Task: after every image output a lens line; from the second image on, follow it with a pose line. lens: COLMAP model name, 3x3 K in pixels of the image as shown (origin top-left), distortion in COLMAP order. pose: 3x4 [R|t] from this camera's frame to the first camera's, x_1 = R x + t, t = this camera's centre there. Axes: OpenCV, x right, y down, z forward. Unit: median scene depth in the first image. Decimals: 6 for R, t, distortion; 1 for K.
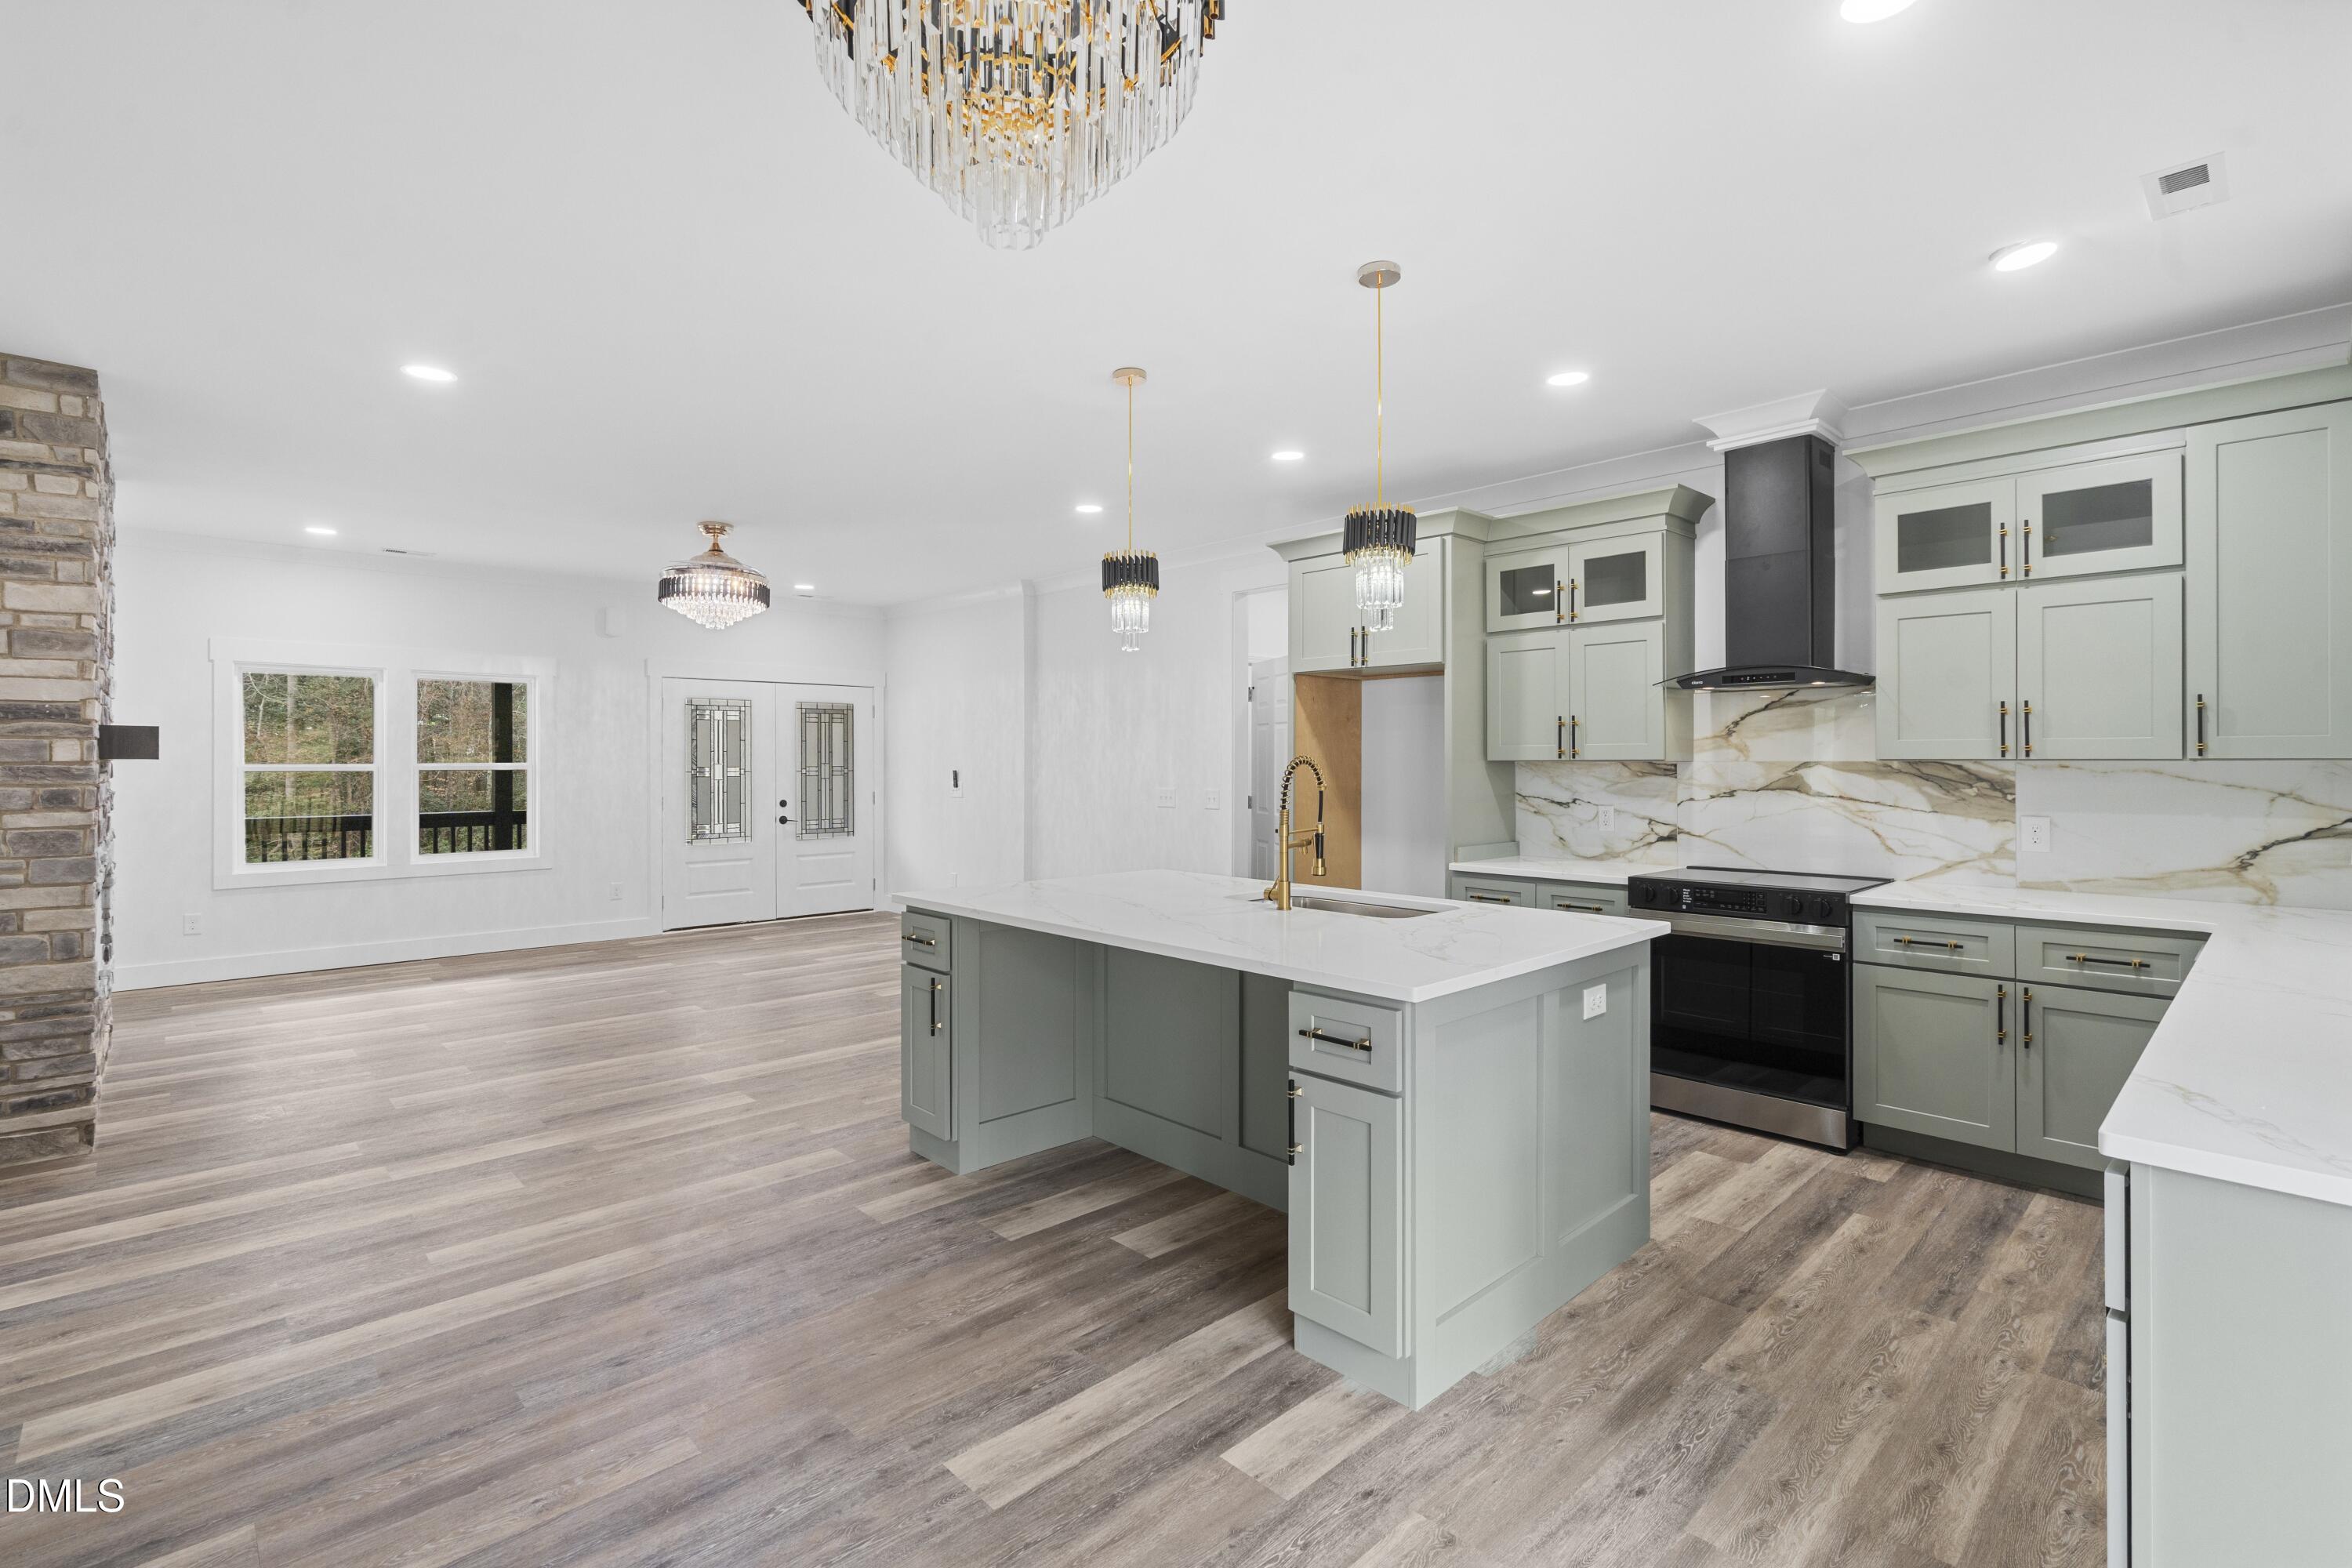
lens RADIAL K [[1098.0, 0, 1142.9], [0, 1098.0, 757.7], [0, 0, 1]] dist [-0.001235, 0.000254]
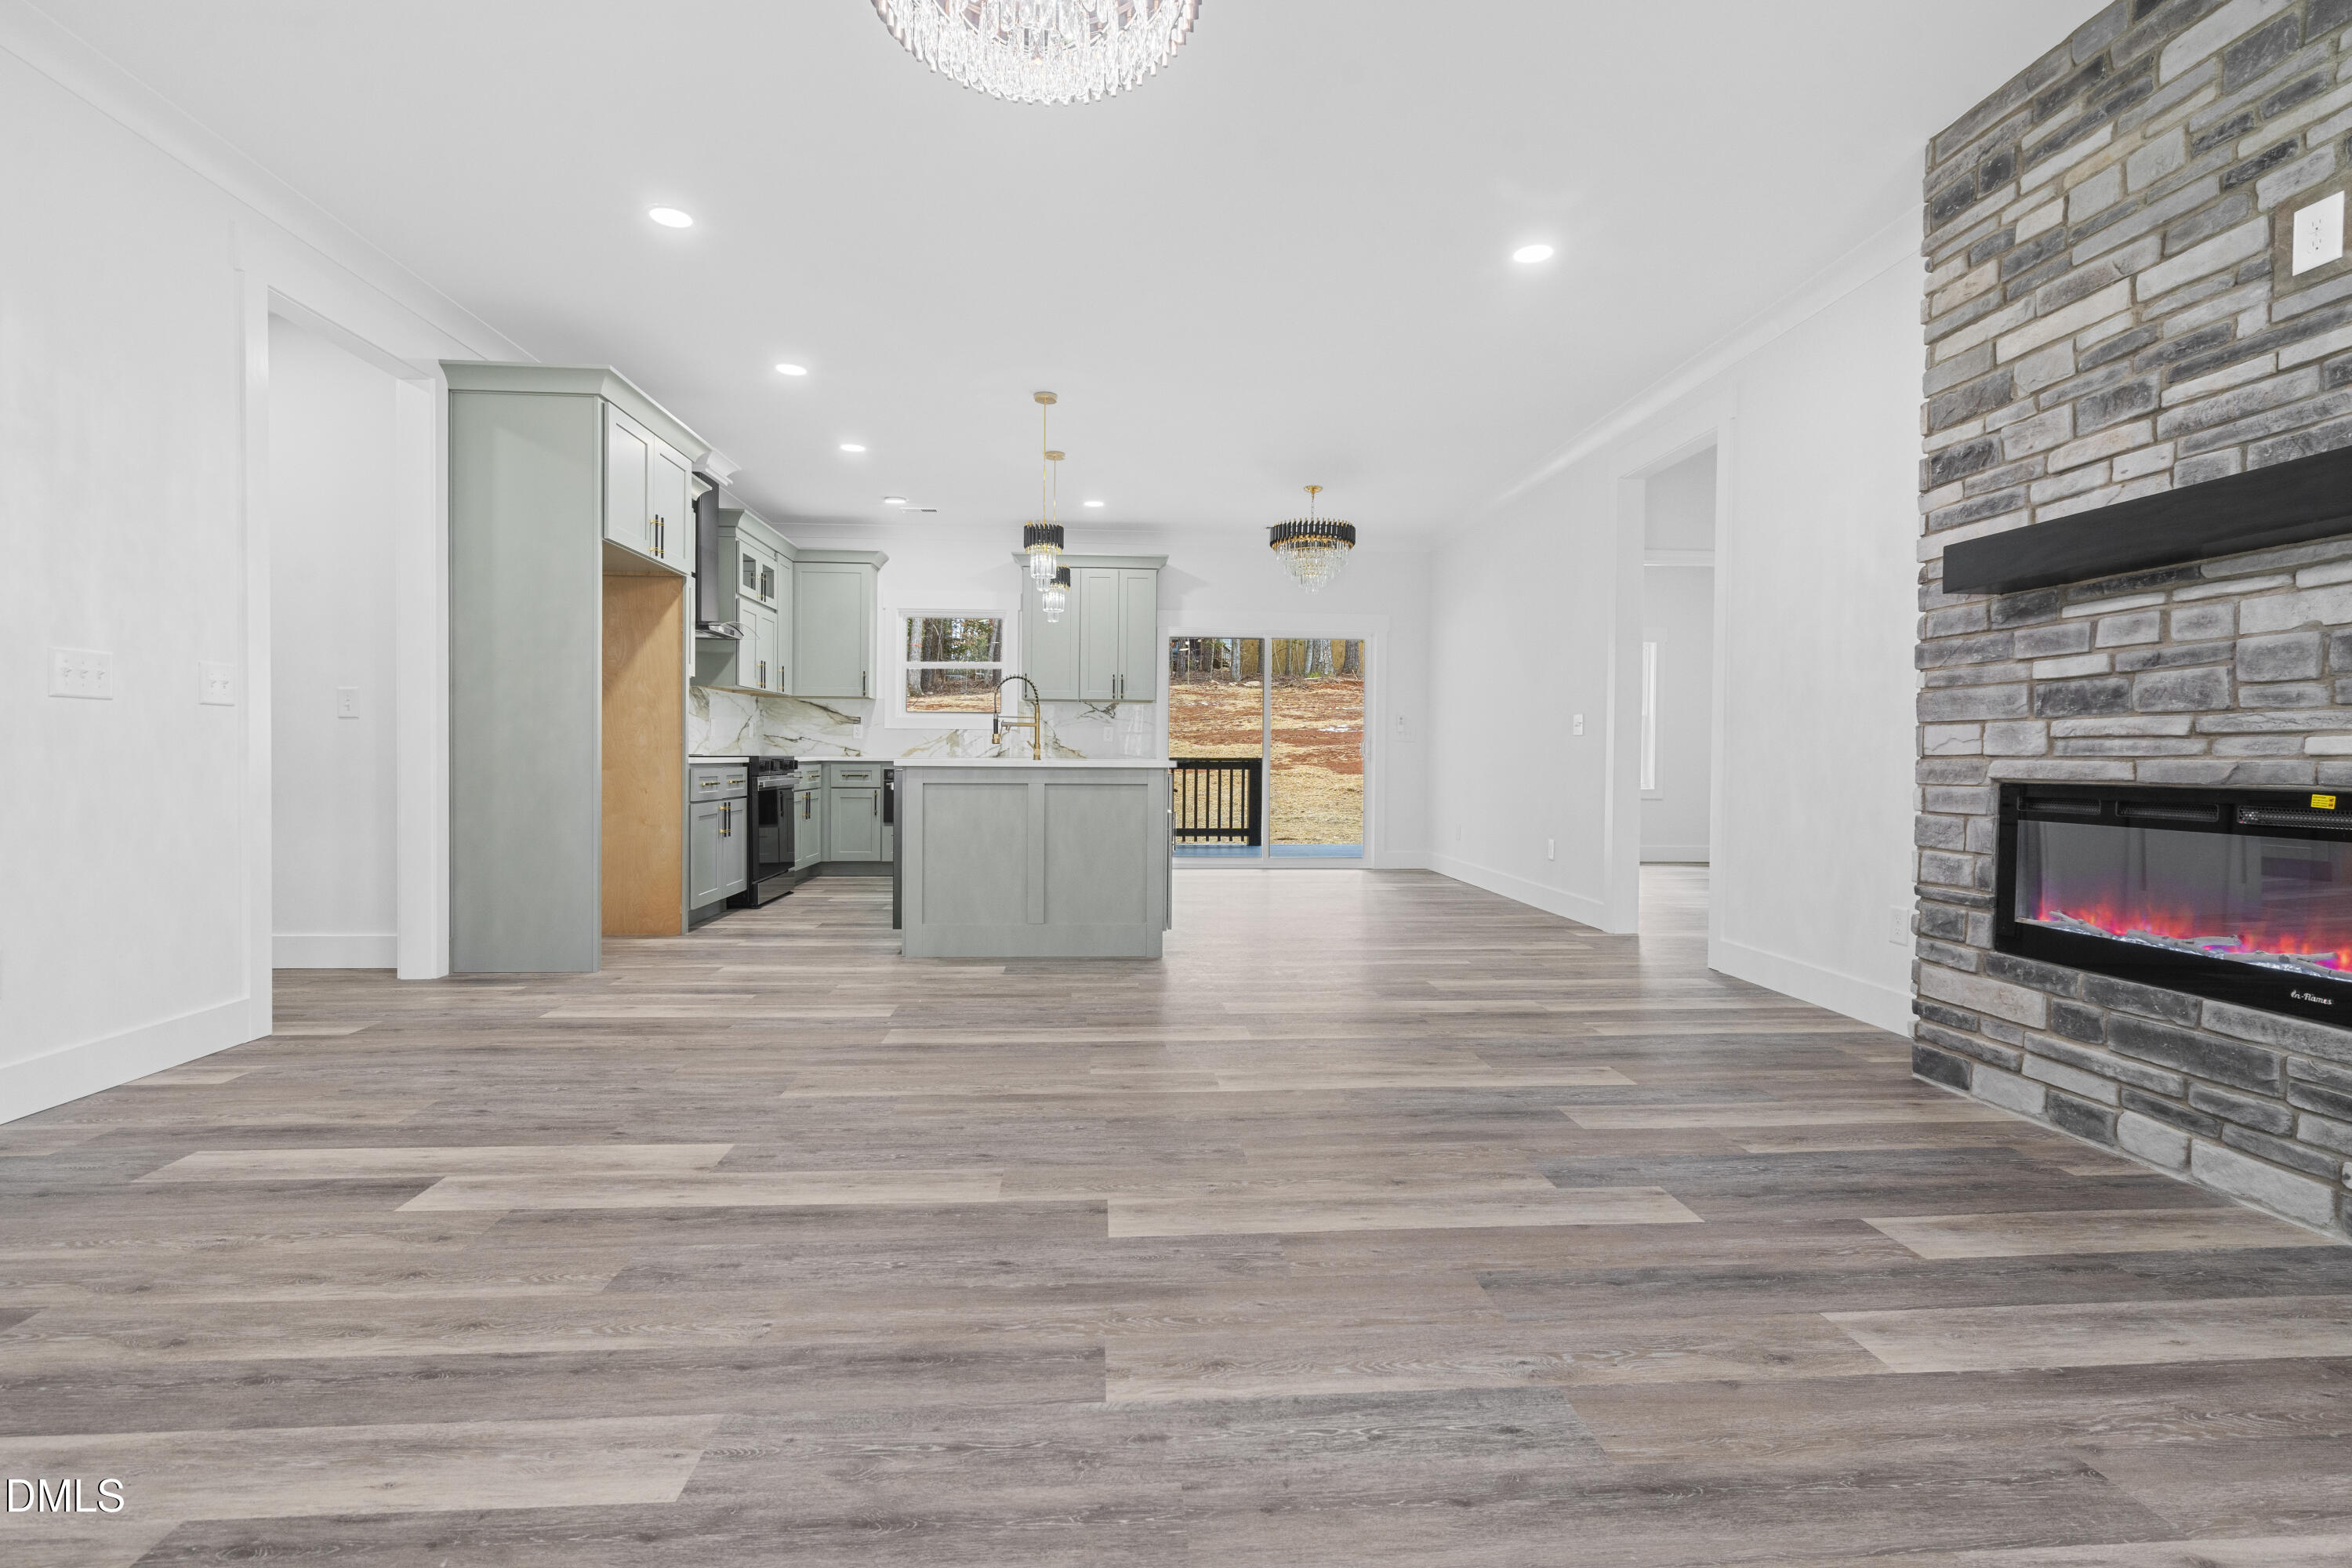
lens RADIAL K [[1089.2, 0, 1176.0], [0, 1089.2, 784.0], [0, 0, 1]] dist [-0.001111, 0.000005]
pose [[-0.789739, -0.018013, 0.613178, -1.063942], [-0.008800, 0.999799, 0.018036, 0.134121], [-0.613380, 0.008848, -0.789739, 2.098068]]
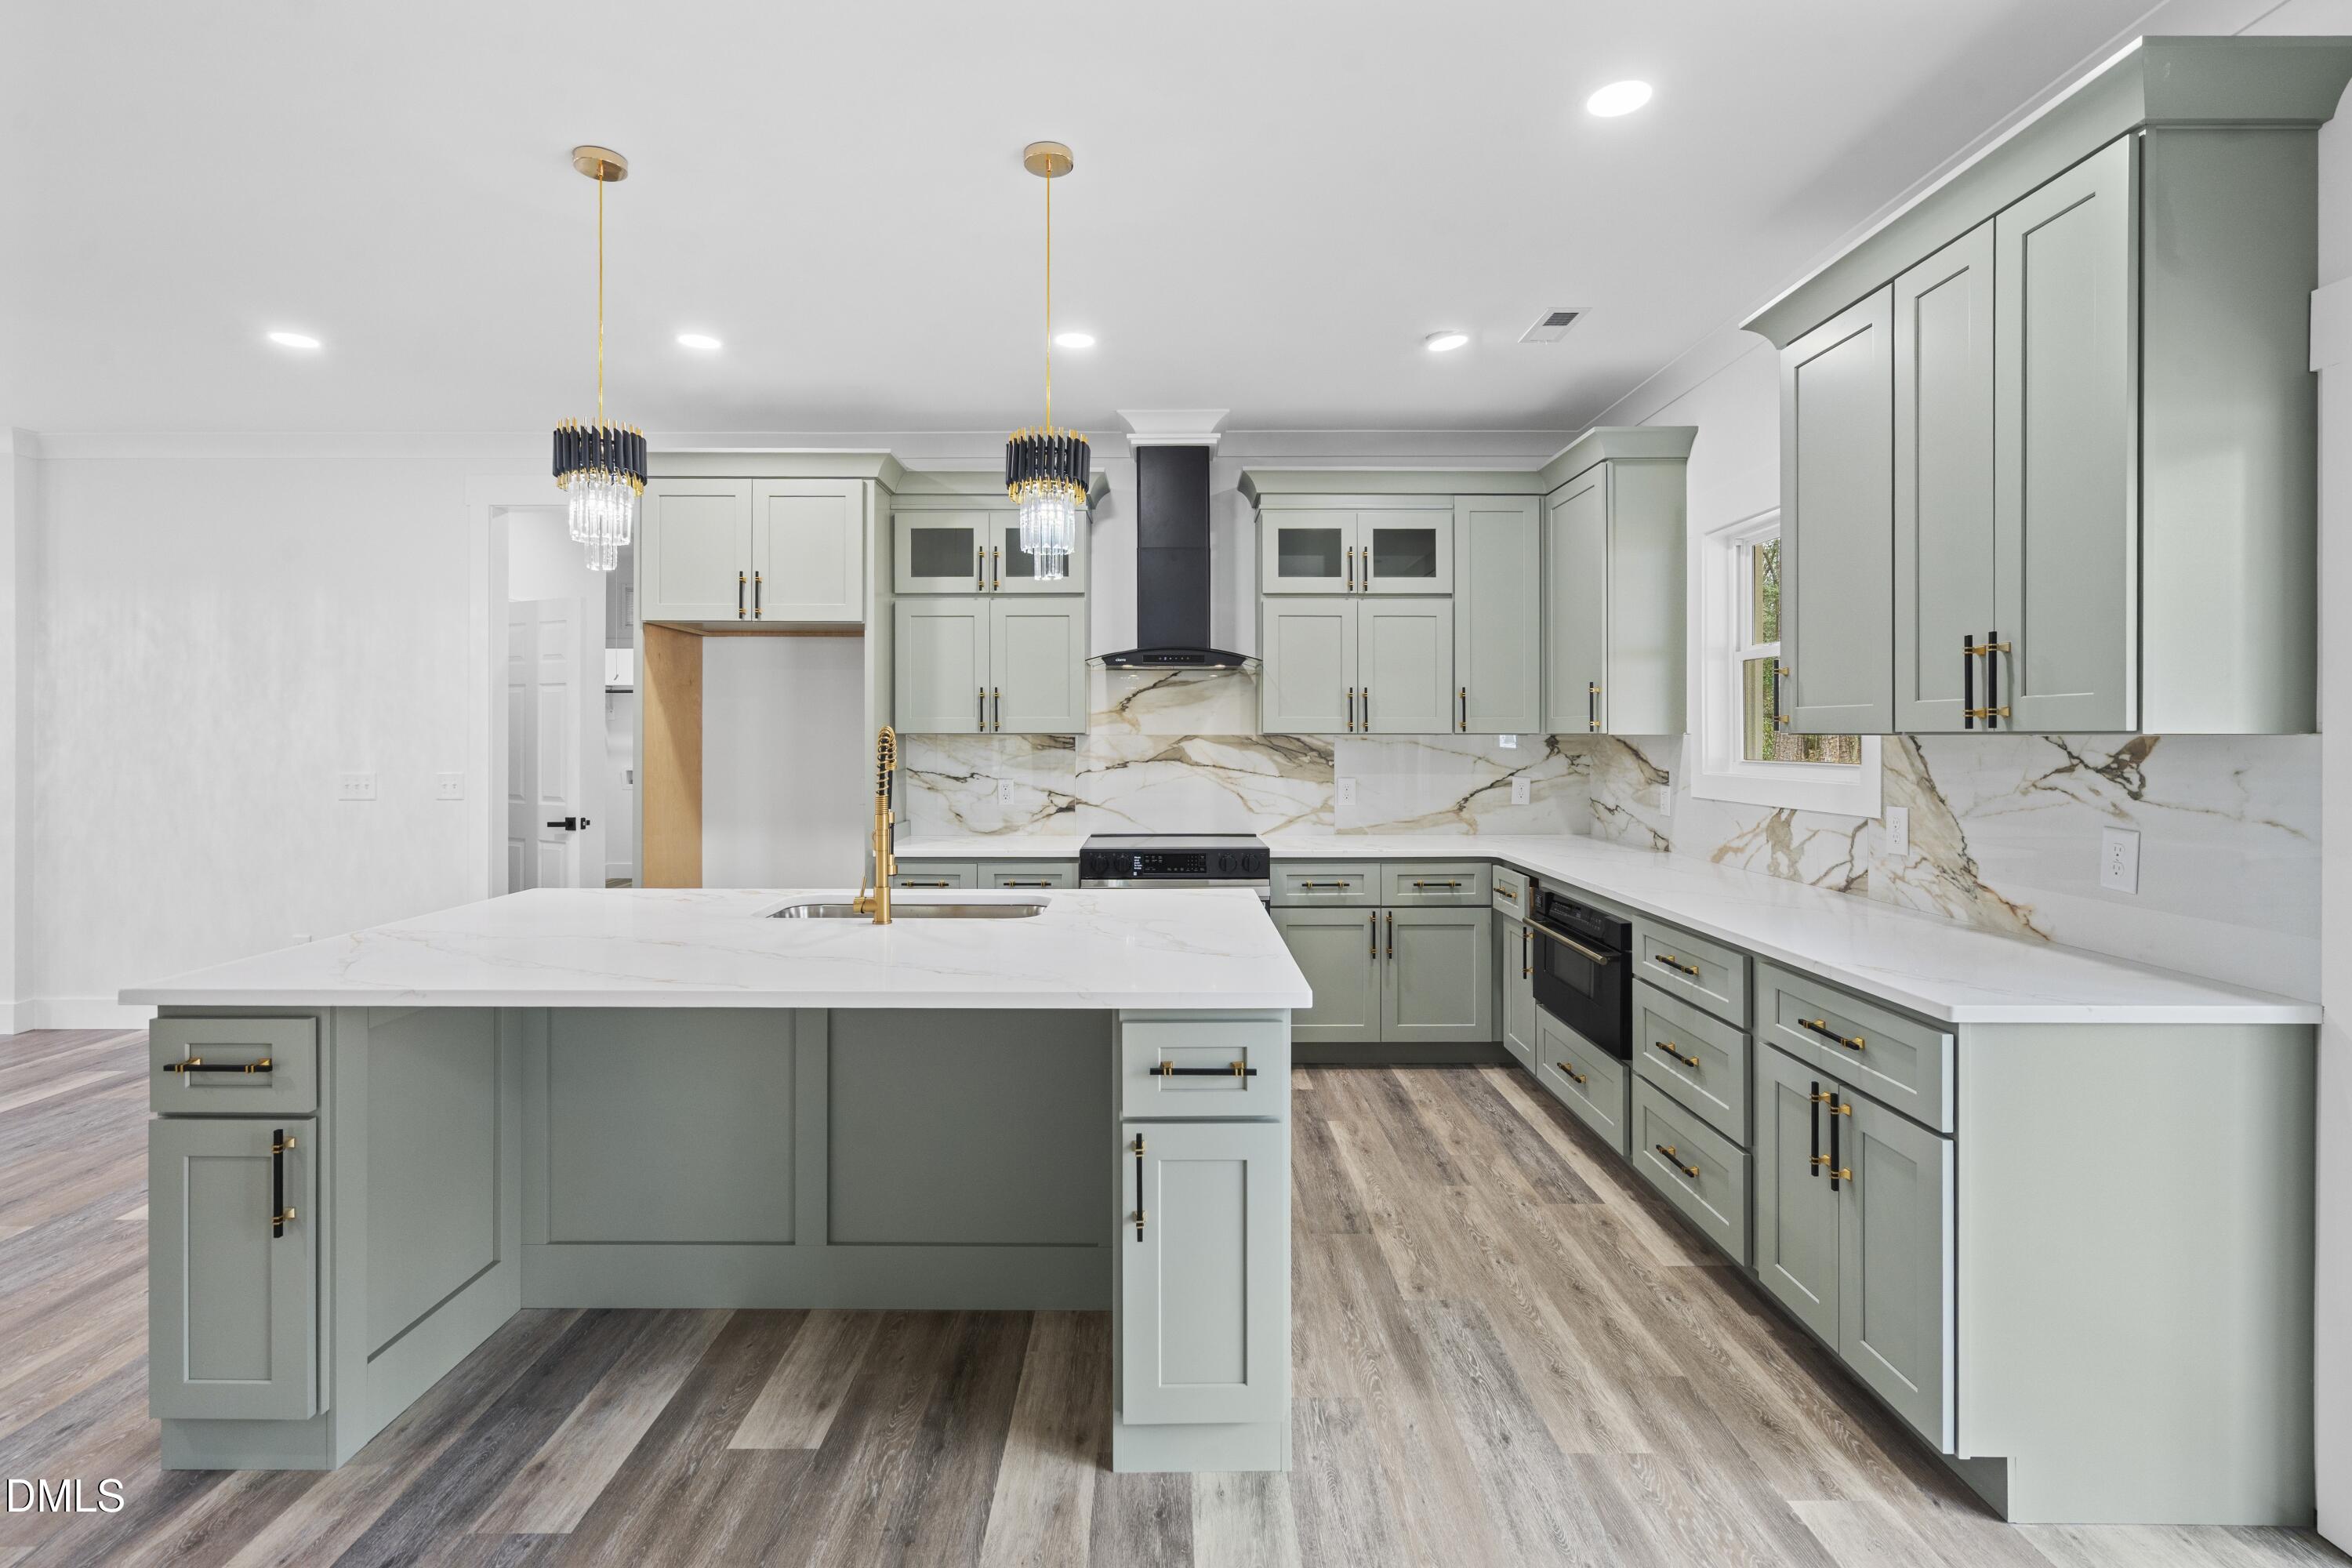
lens RADIAL K [[1098.6, 0, 1181.3], [0, 1098.6, 733.0], [0, 0, 1]] dist [-0.004720, 0.000126]
pose [[0.665638, 0.003080, 0.746268, -0.288323], [-0.003919, 0.999992, -0.000631, 0.002451], [-0.746264, -0.002505, 0.665645, 0.296102]]
